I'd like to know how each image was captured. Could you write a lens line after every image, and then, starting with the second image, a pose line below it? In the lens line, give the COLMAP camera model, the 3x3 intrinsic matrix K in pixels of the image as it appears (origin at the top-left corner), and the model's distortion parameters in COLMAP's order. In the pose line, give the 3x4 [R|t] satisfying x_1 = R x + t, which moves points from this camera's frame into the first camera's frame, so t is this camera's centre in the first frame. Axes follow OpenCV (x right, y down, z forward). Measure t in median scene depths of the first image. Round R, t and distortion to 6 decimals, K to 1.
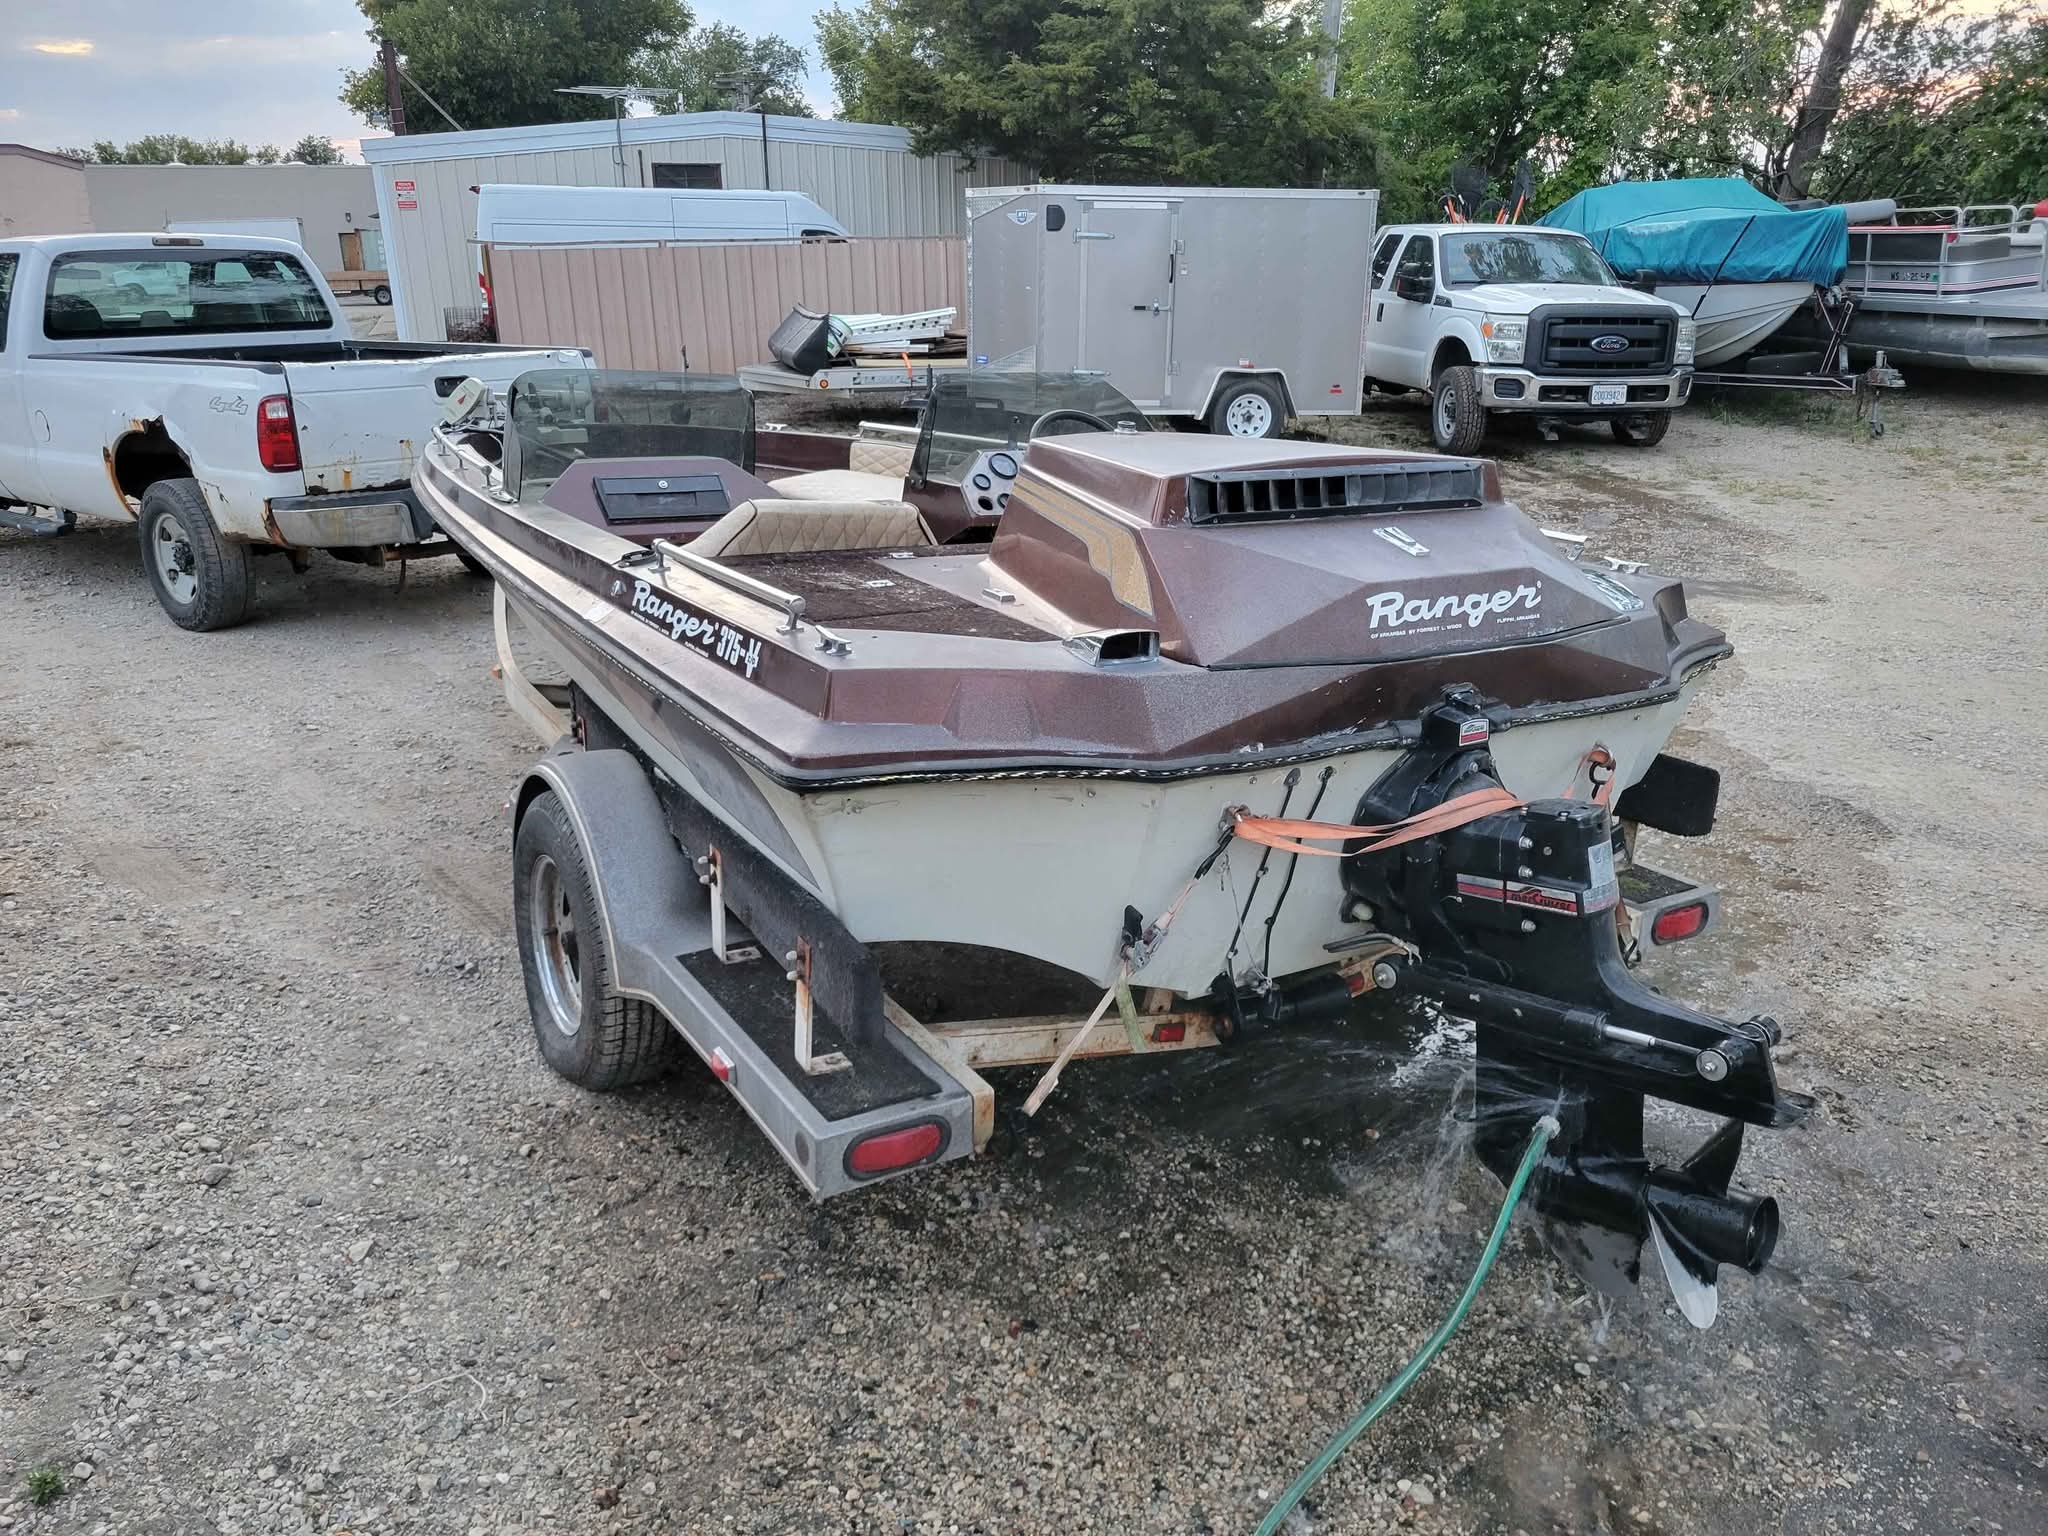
lens RADIAL K [[1506.5, 0, 1021.0], [0, 1506.5, 805.0], [0, 0, 1]] dist [0.043721, -0.024736]
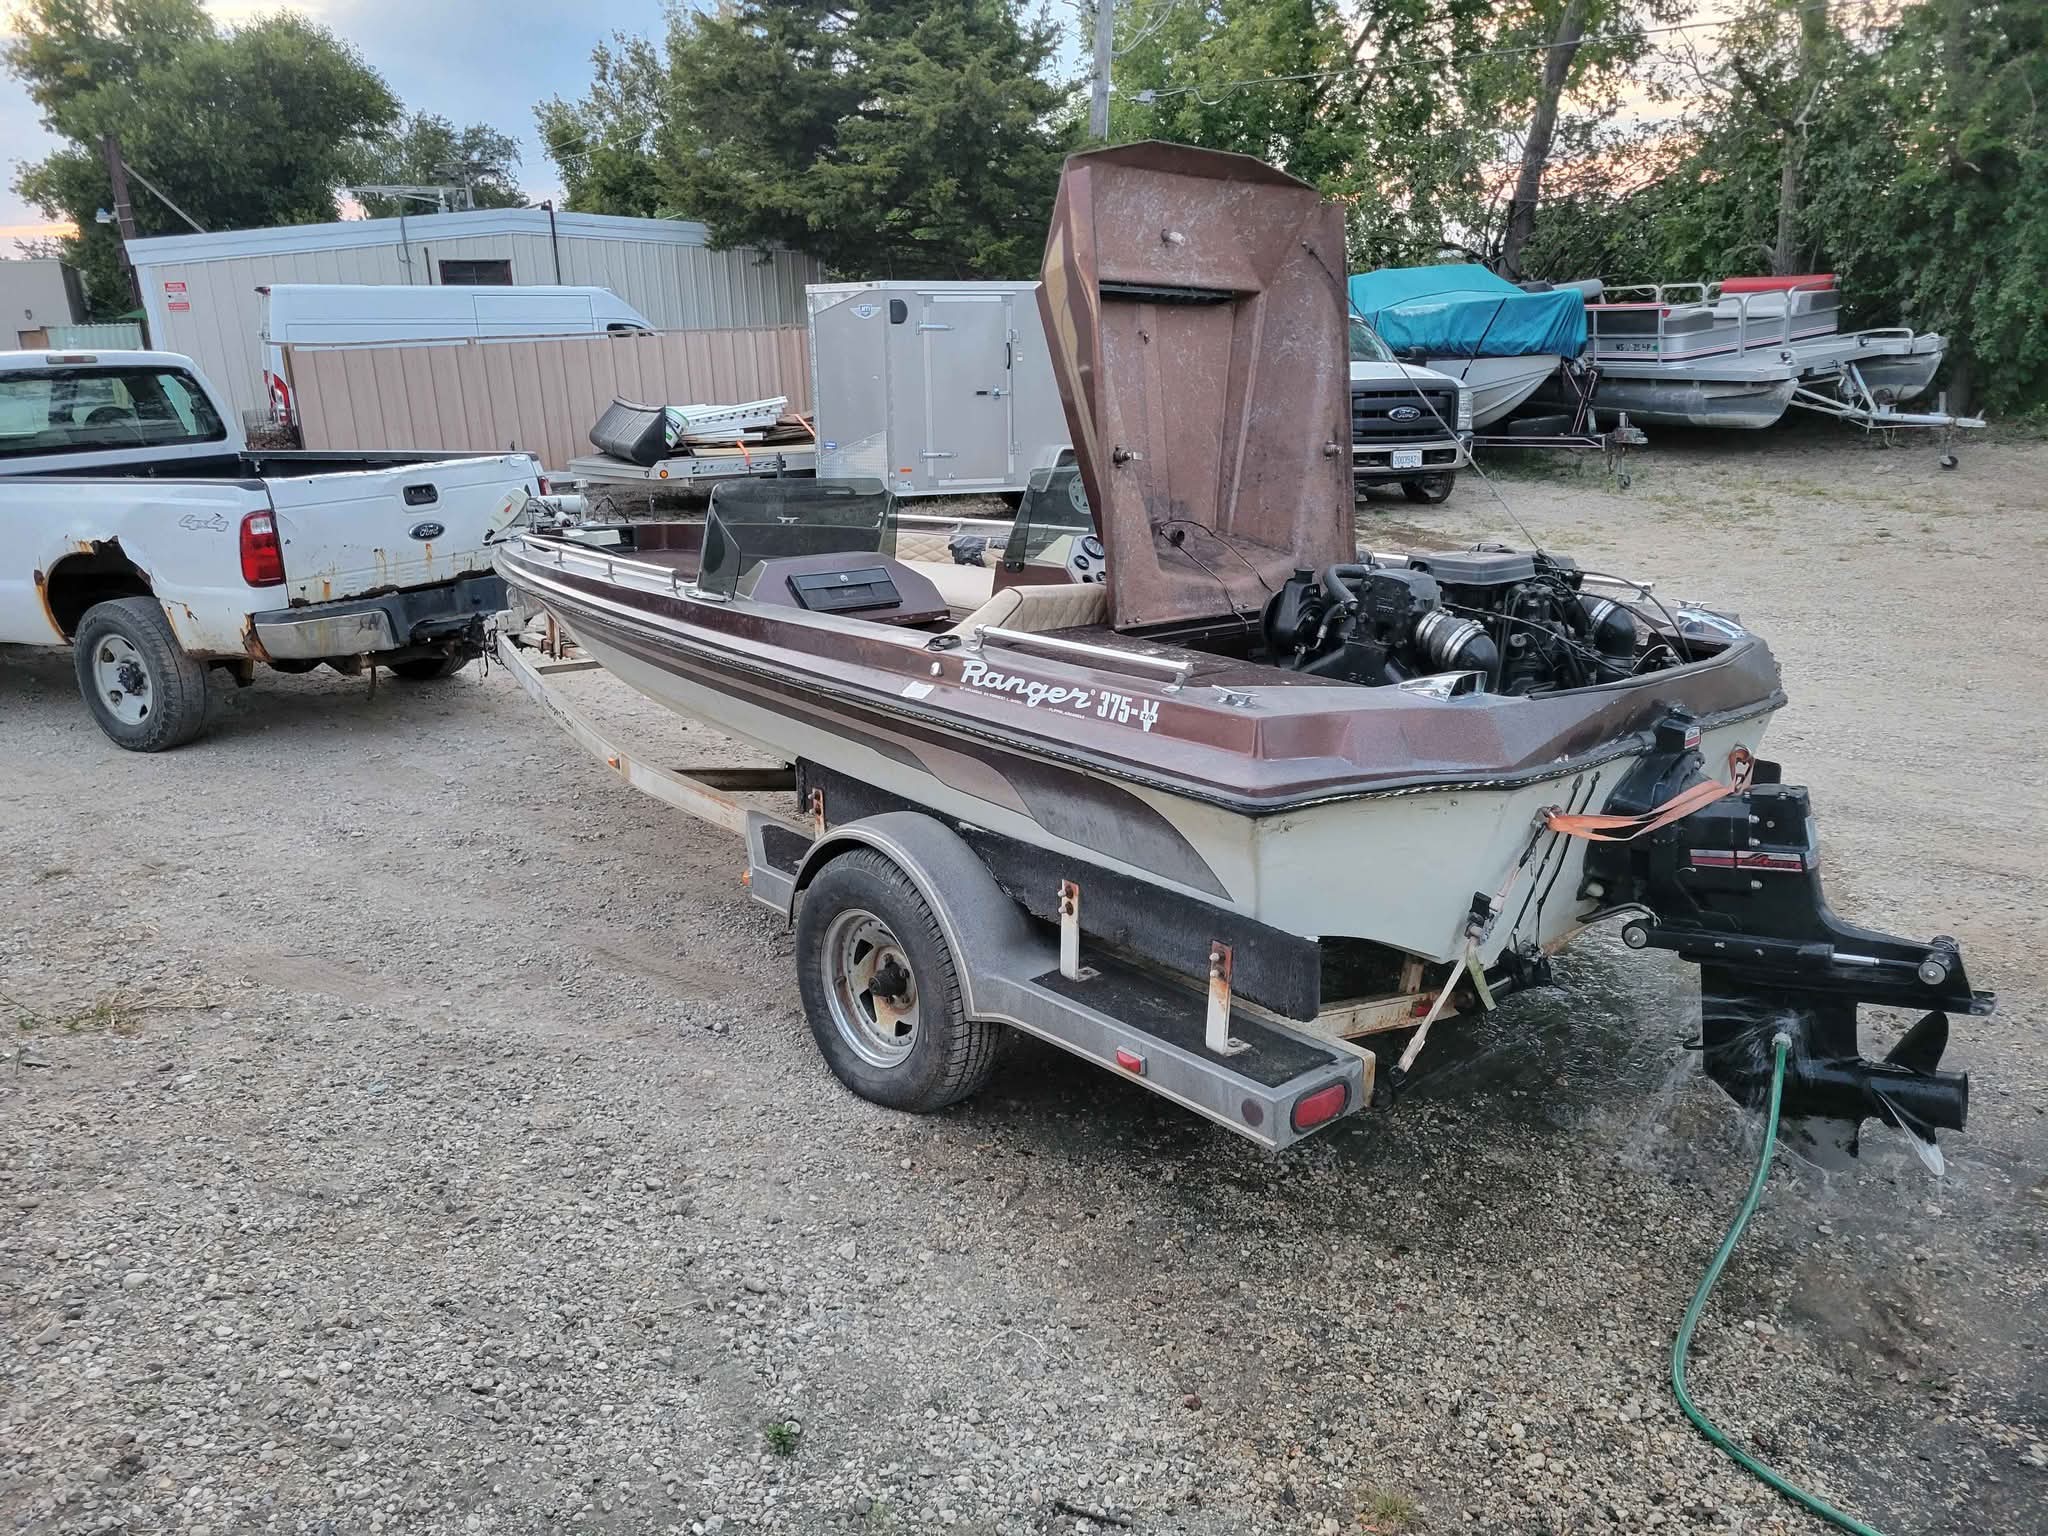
lens RADIAL K [[1506.5, 0, 1021.0], [0, 1506.5, 805.0], [0, 0, 1]] dist [0.043721, -0.024736]
pose [[0.983803, -0.073707, 0.163400, -0.150357], [0.081185, 0.995913, -0.039565, 0.004228], [-0.159816, 0.052189, 0.985766, -0.052985]]
